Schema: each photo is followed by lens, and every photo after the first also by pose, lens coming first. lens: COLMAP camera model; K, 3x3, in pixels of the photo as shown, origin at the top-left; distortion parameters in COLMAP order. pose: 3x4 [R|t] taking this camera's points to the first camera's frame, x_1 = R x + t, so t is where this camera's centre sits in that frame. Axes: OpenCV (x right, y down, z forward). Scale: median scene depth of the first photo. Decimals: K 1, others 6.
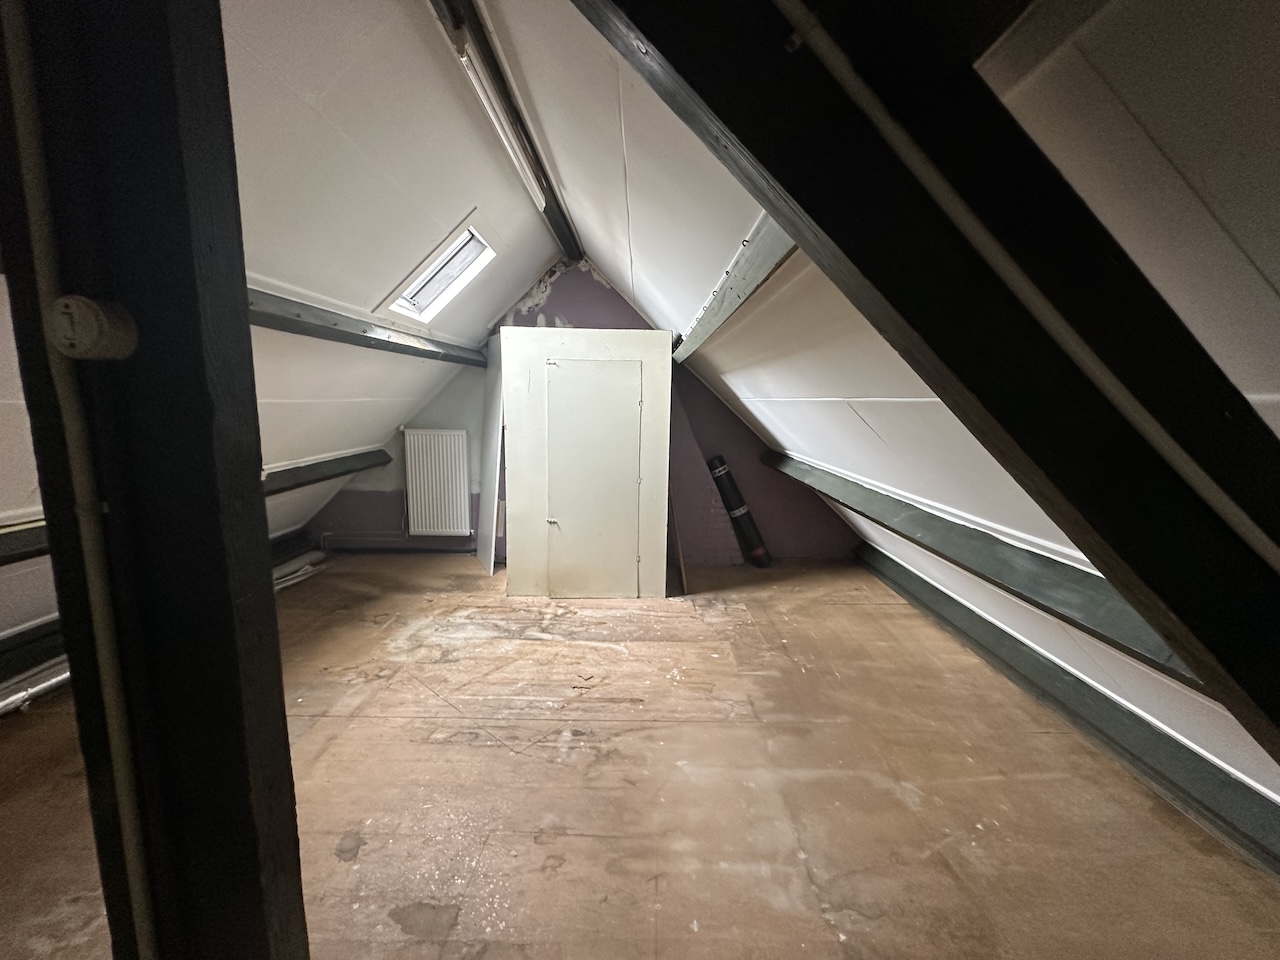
lens RADIAL K [[513.0, 0, 638.4], [0, 513.0, 478.3], [0, 0, 1]] dist [-0.008487, 0.000867]
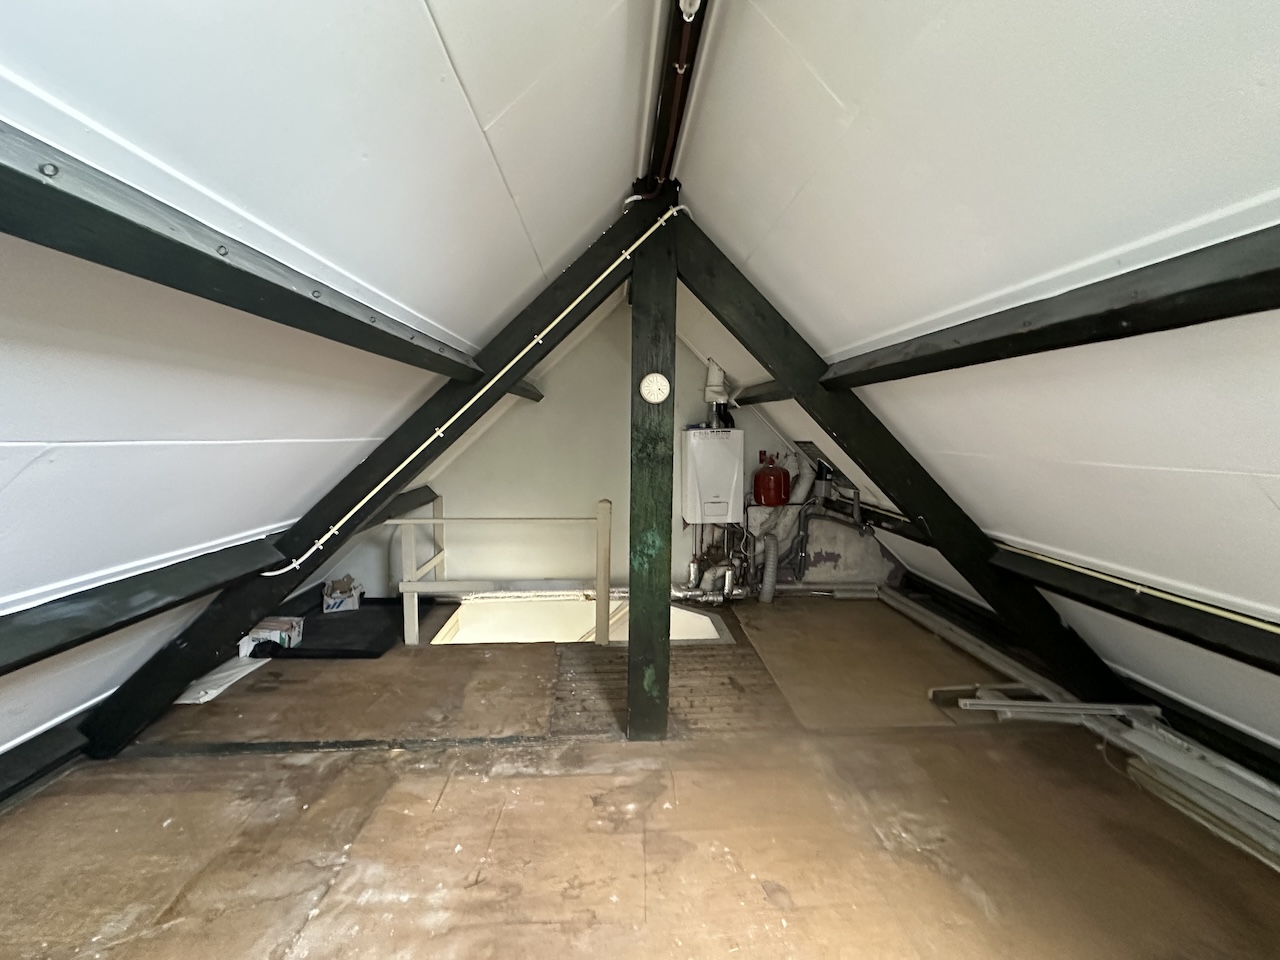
lens RADIAL K [[513.0, 0, 639.6], [0, 513.0, 477.6], [0, 0, 1]] dist [-0.008487, 0.000867]
pose [[-0.998156, -0.021979, -0.056591, -0.226021], [-0.034989, 0.970048, 0.240381, -0.318027], [0.049612, 0.241918, -0.969028, 1.811438]]
